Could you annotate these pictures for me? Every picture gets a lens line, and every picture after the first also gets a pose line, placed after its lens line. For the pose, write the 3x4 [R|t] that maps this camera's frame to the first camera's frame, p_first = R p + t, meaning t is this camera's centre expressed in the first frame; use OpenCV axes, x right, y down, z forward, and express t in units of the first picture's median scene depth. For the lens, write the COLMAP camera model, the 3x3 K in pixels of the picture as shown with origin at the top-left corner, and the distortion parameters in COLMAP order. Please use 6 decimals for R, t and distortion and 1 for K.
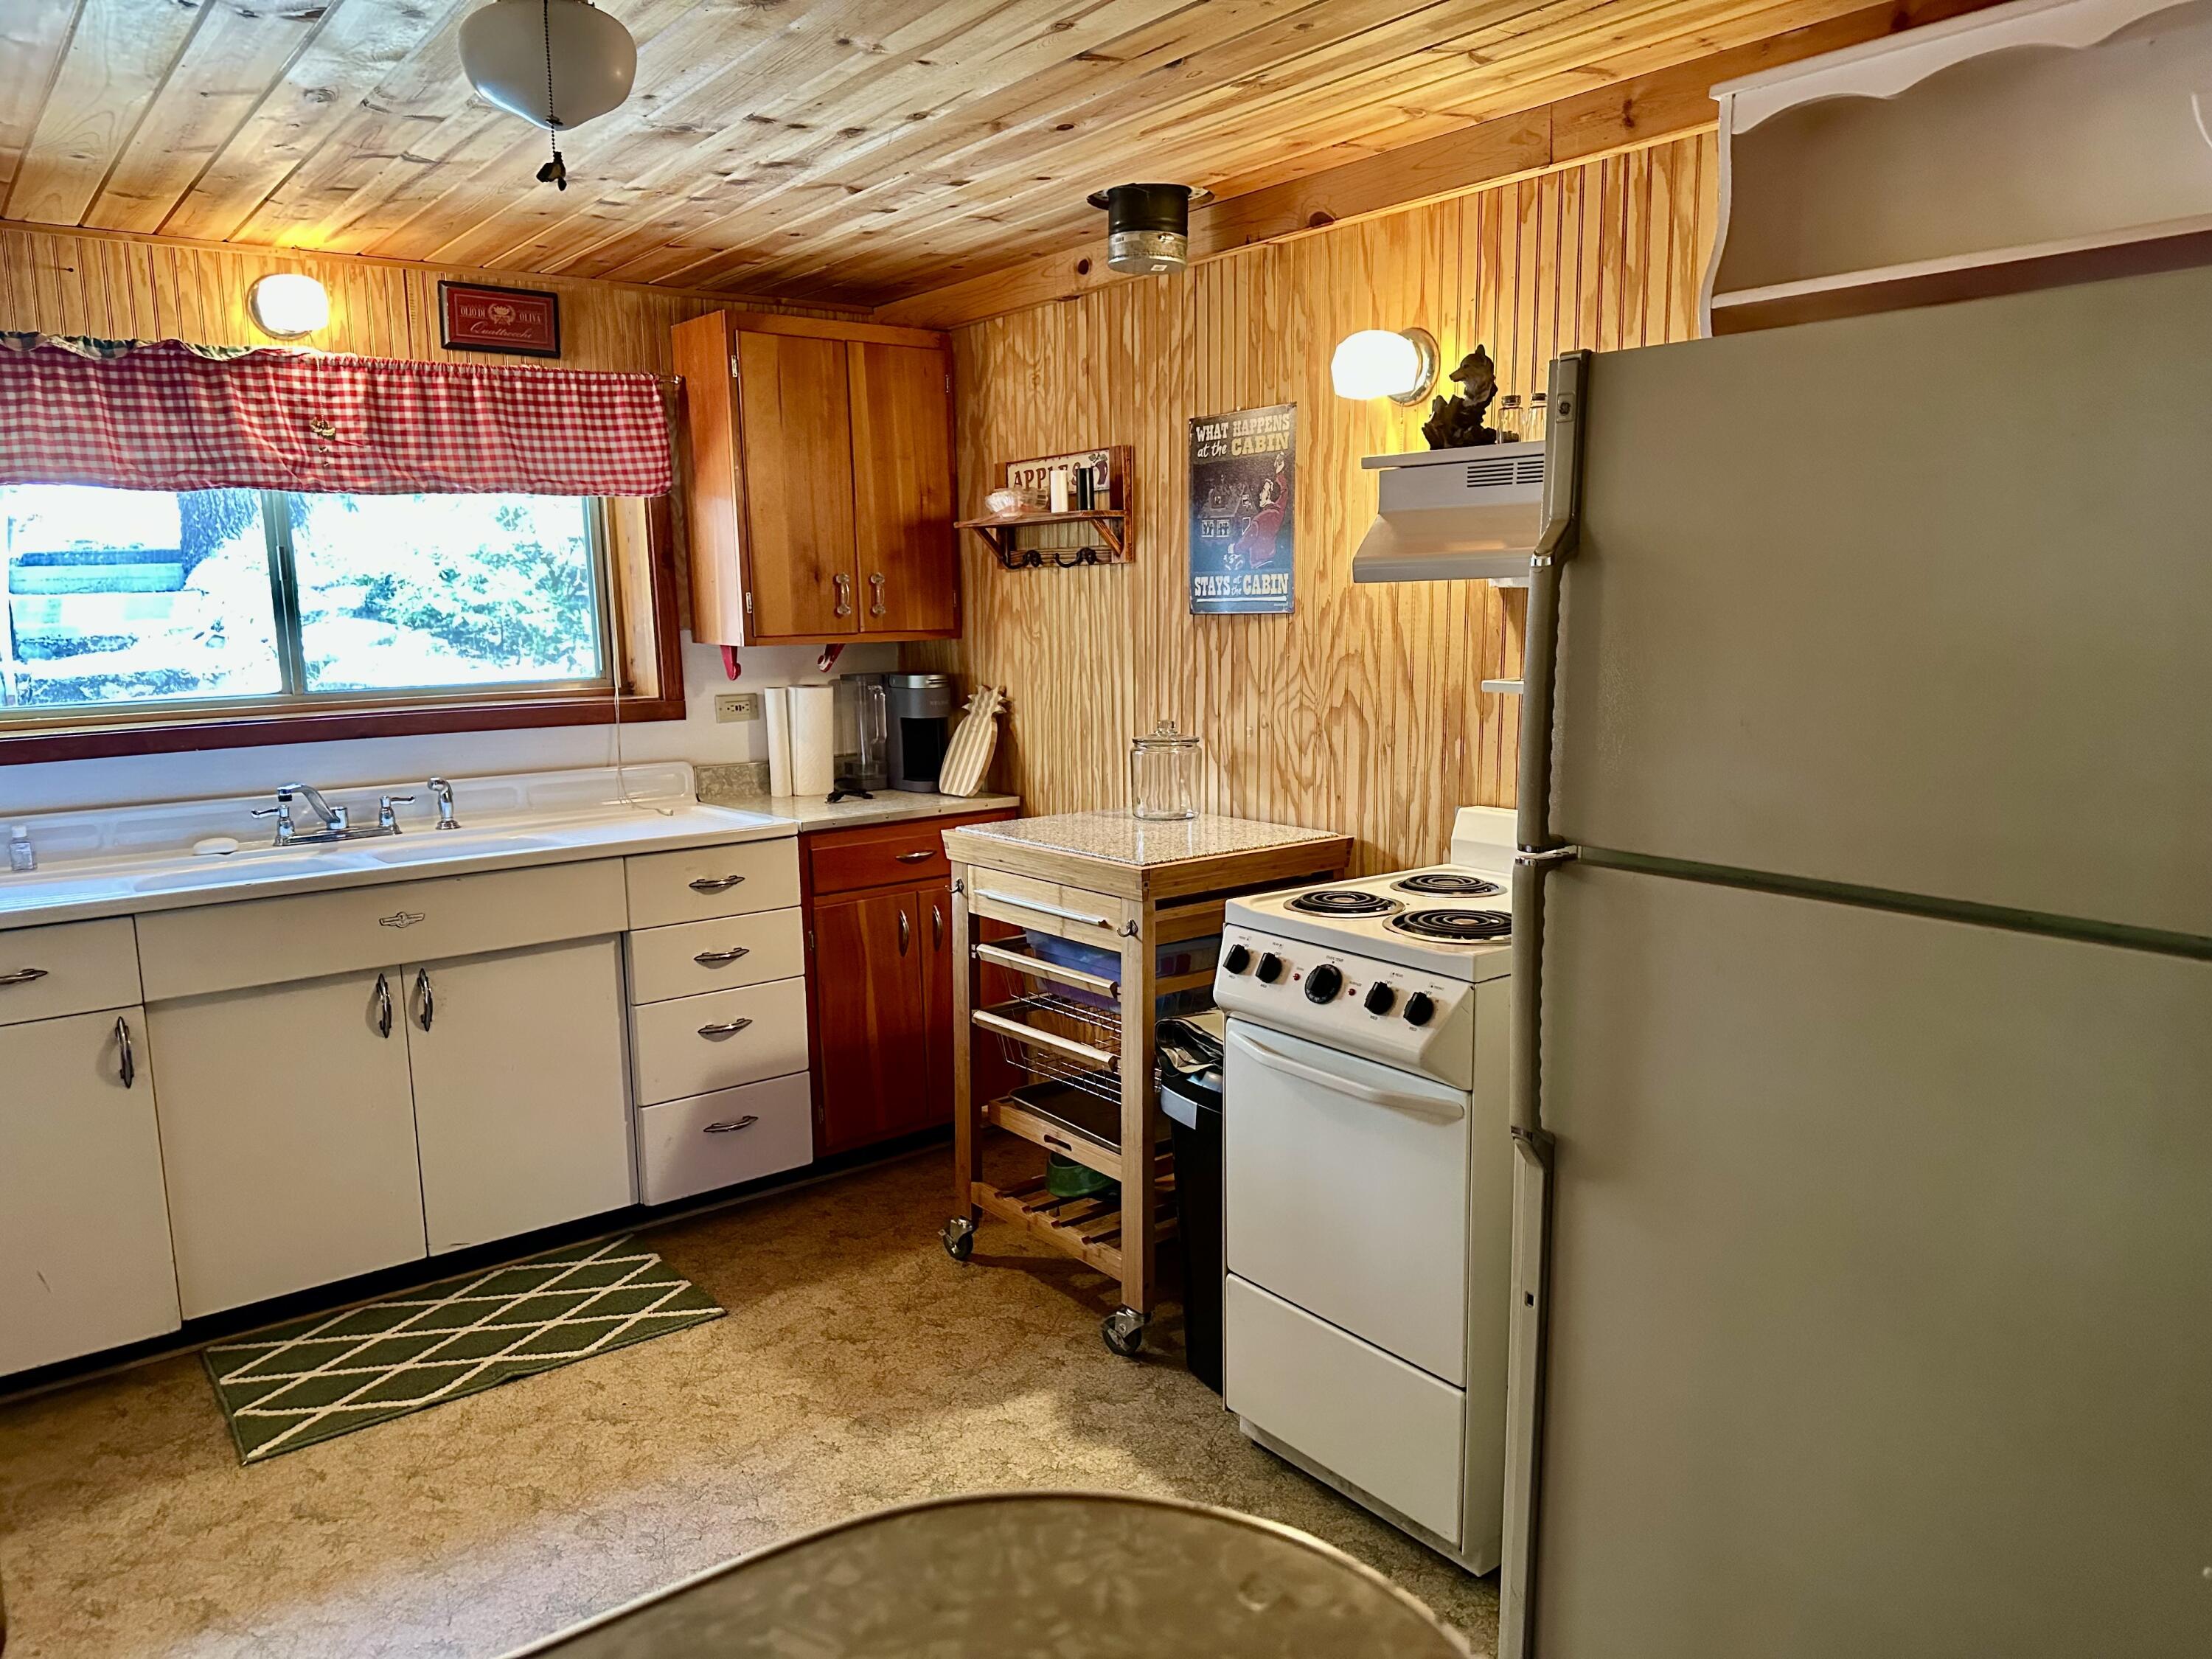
lens RADIAL K [[1569.1, 0, 1106.0], [0, 1569.1, 829.5], [0, 0, 1]] dist [0.043600, -0.061208]
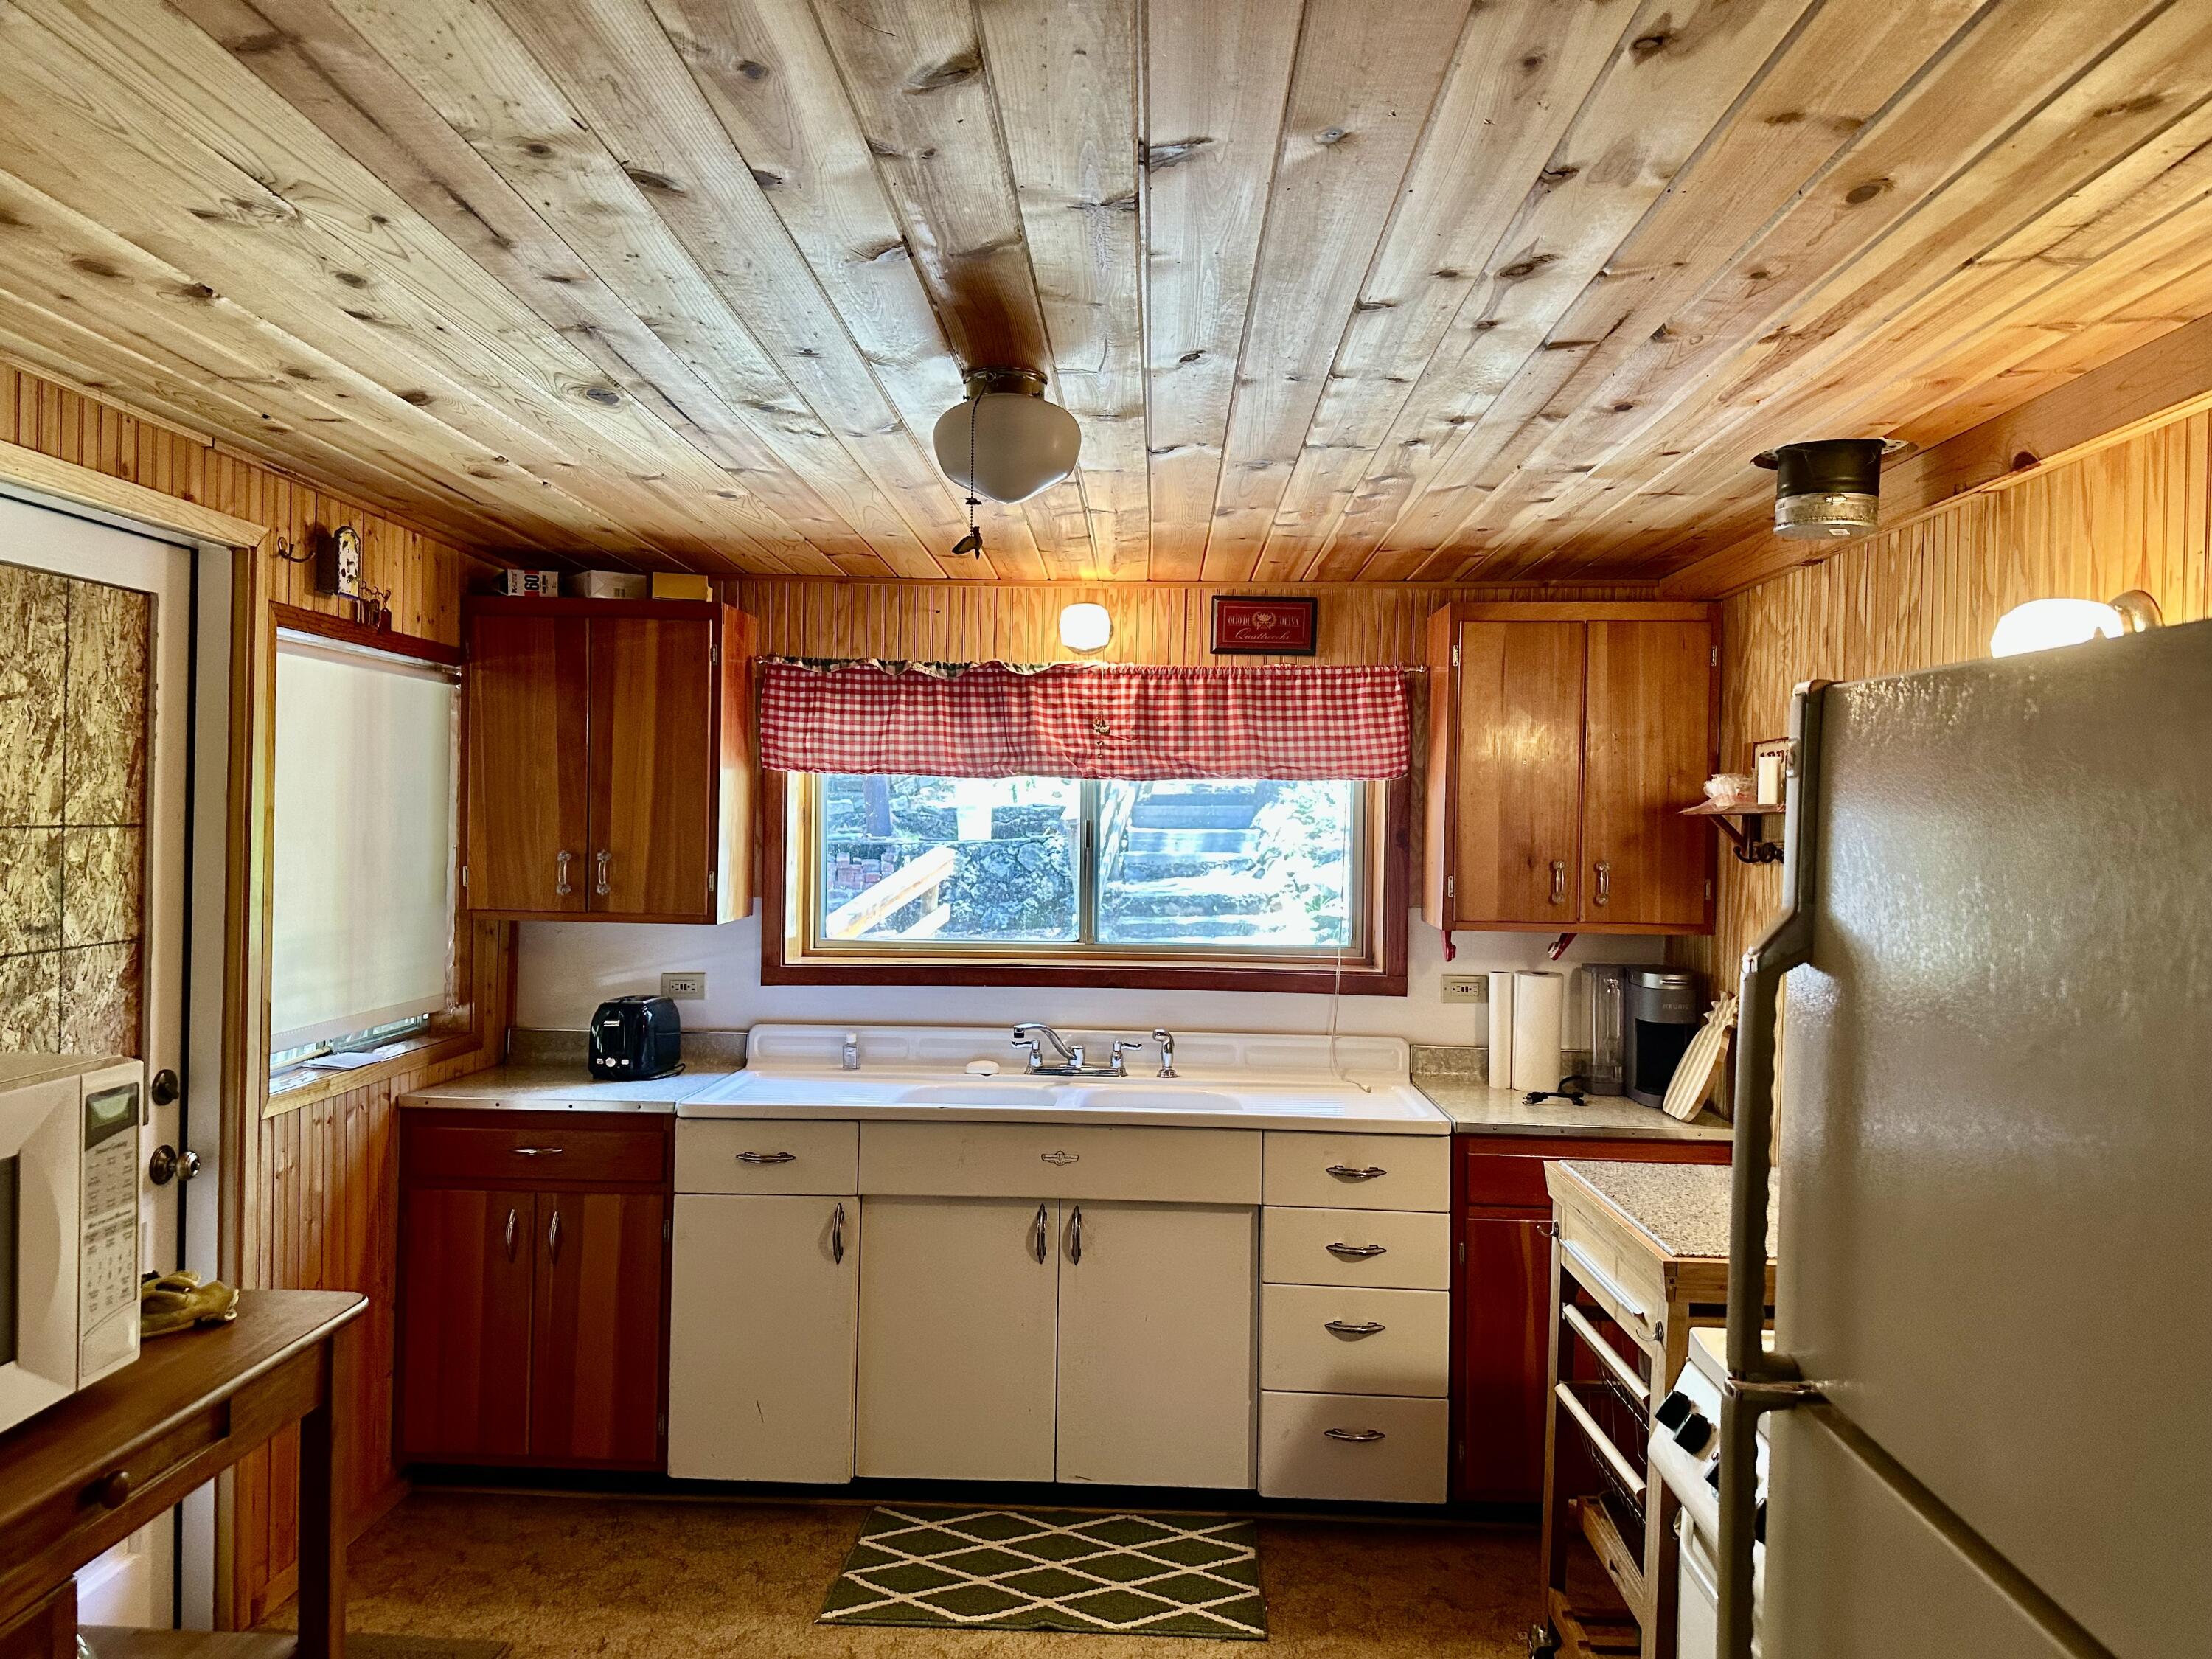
lens RADIAL K [[1542.1, 0, 1100.5], [0, 1542.1, 835.6], [0, 0, 1]] dist [0.182793, -0.364865]
pose [[0.765349, 0.036483, -0.642580, 0.251529], [-0.128537, 0.986944, -0.097059, -0.059482], [0.630649, 0.156879, 0.760046, 0.129466]]
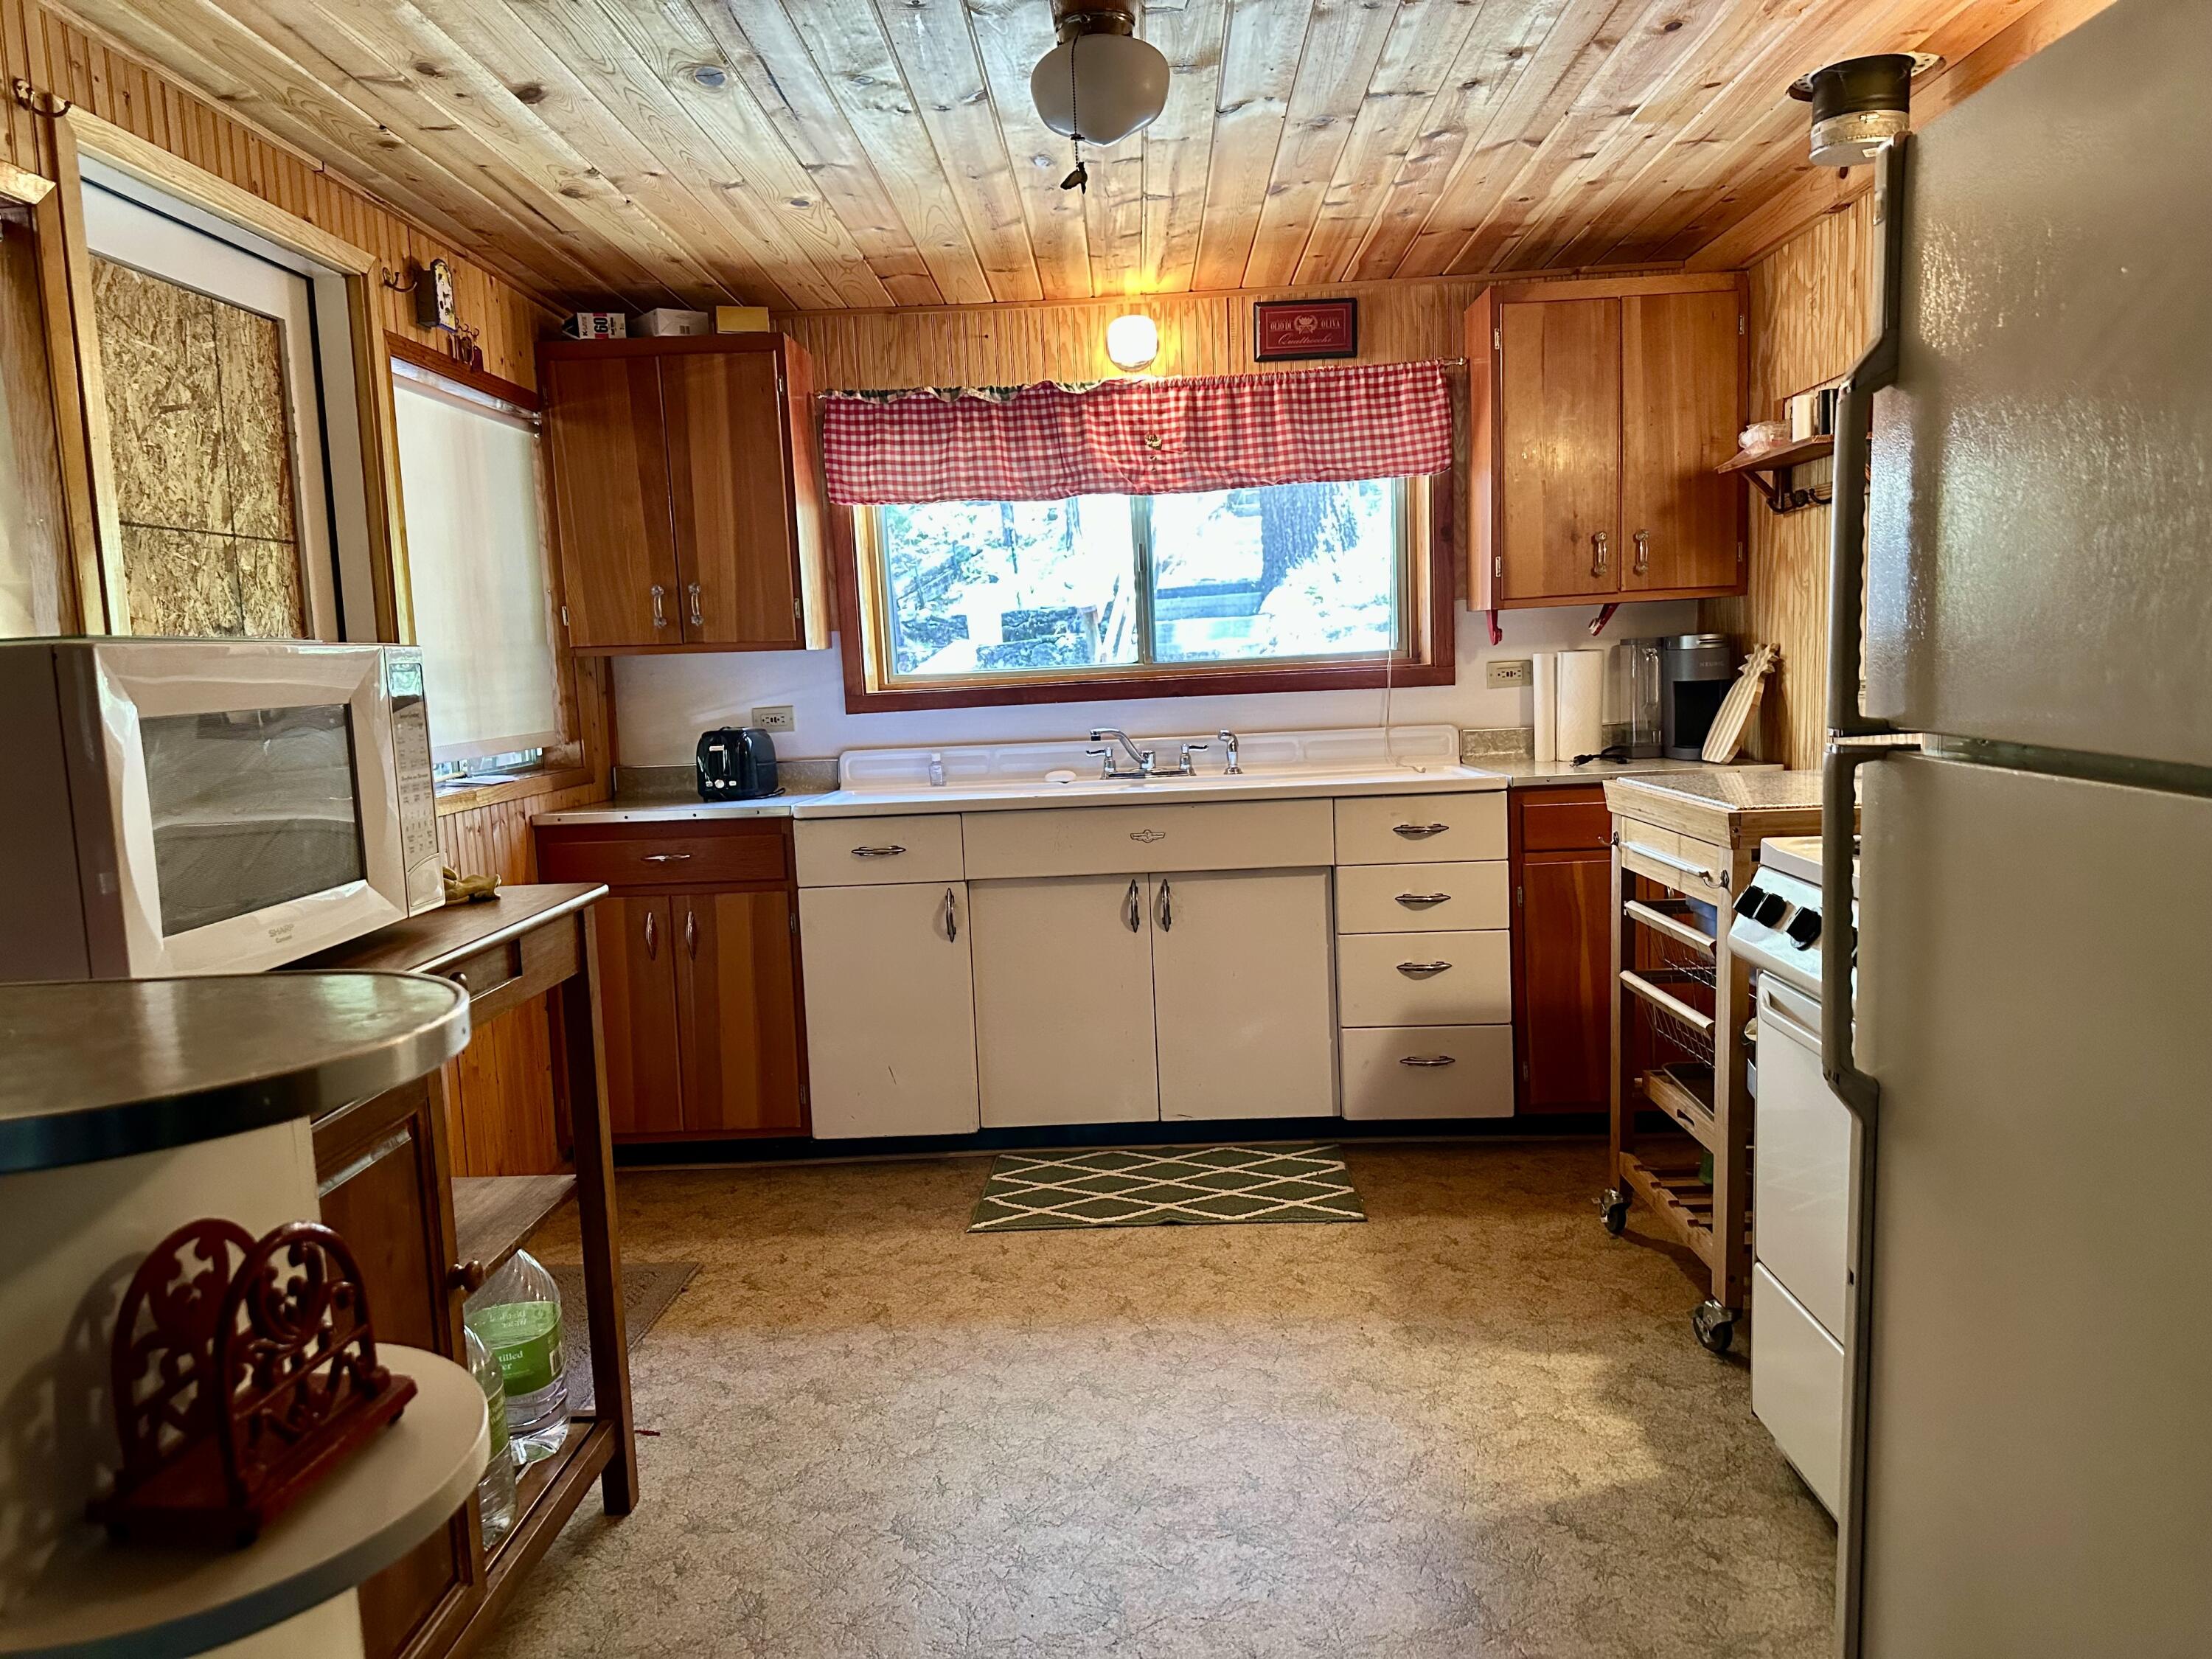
lens RADIAL K [[1542.1, 0, 1100.5], [0, 1542.1, 835.6], [0, 0, 1]] dist [0.182793, -0.364865]
pose [[0.770893, 0.057152, -0.634396, 0.257225], [-0.066525, 0.997744, 0.009048, 0.043753], [0.633482, 0.035228, 0.772955, 0.048765]]
